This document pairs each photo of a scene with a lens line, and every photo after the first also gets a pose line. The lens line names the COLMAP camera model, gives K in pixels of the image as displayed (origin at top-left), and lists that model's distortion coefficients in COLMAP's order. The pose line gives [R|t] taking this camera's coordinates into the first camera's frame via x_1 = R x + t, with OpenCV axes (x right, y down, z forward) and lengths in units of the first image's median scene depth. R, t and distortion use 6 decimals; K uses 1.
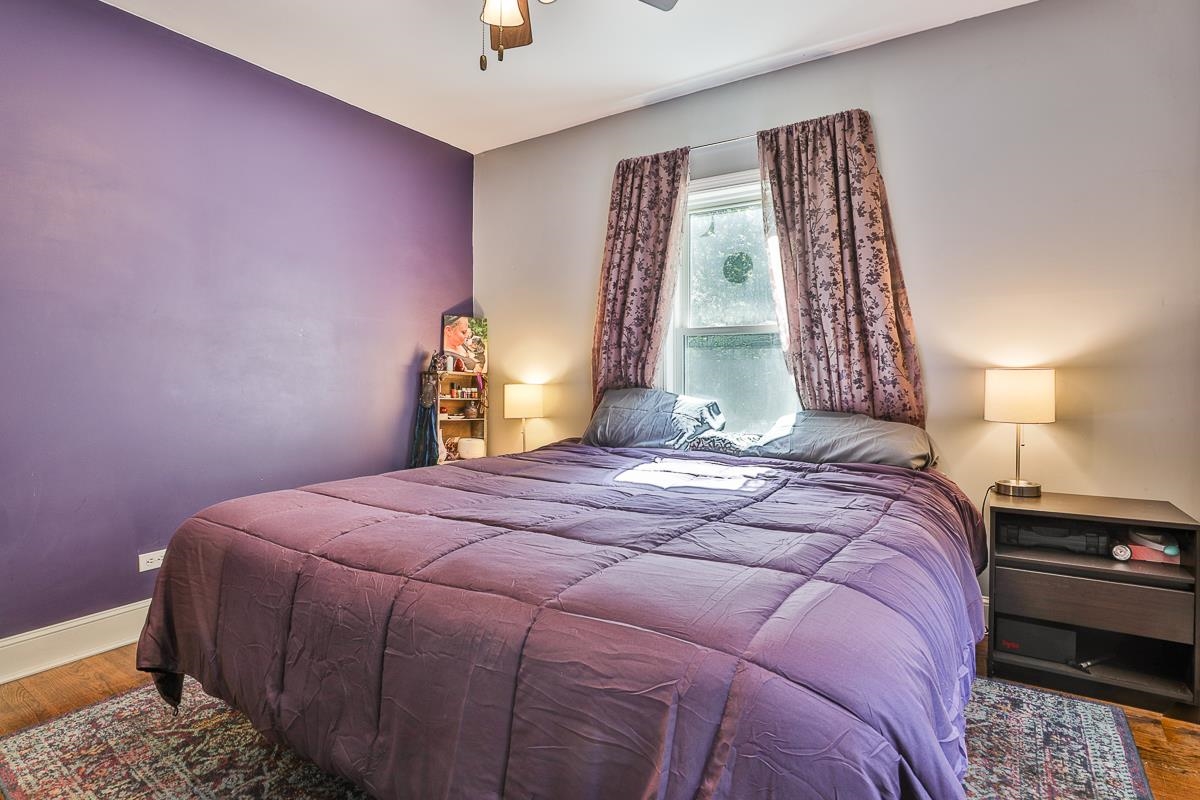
lens RADIAL K [[558.8, 0, 593.5], [0, 558.8, 399.1], [0, 0, 1]] dist [-0.039680, 0.010719]
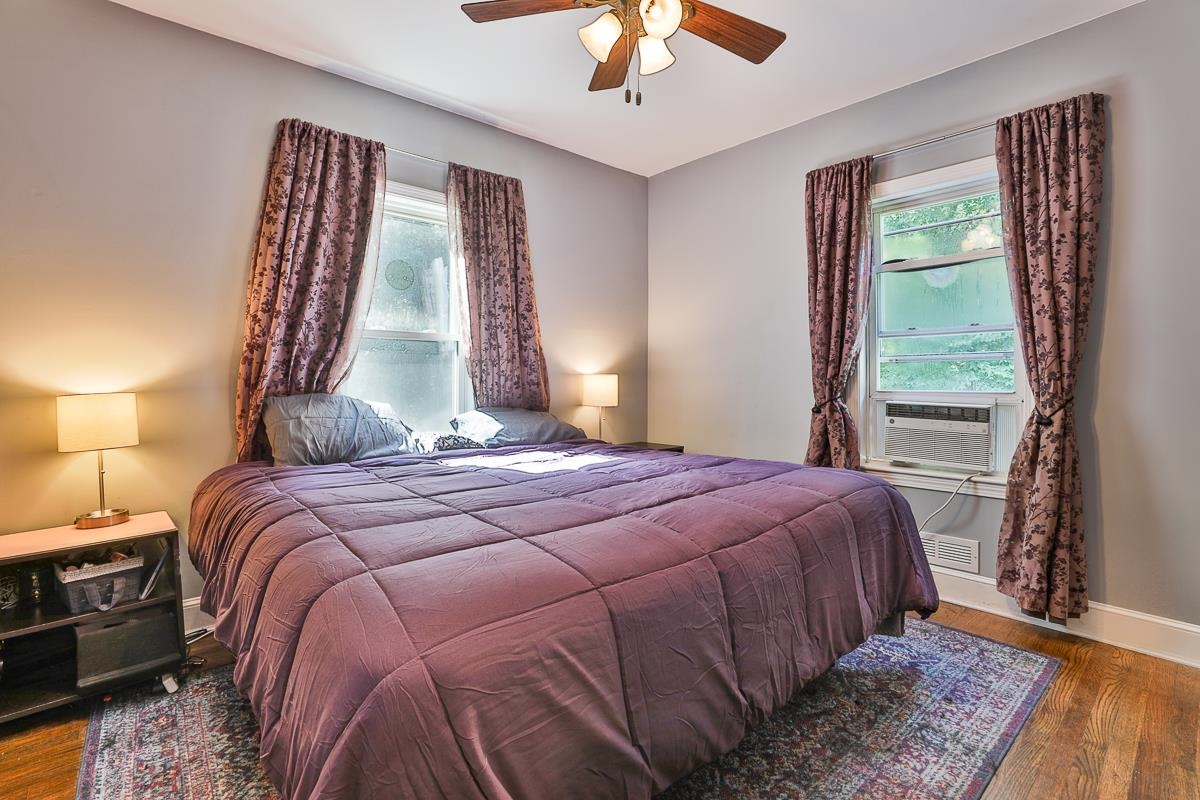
lens RADIAL K [[558.8, 0, 592.3], [0, 558.8, 395.6], [0, 0, 1]] dist [-0.039680, 0.010719]
pose [[0.299038, -0.029148, 0.953796, -0.723368], [0.038368, 0.999092, 0.018503, -0.019560], [-0.953469, 0.031062, 0.299885, 0.412937]]
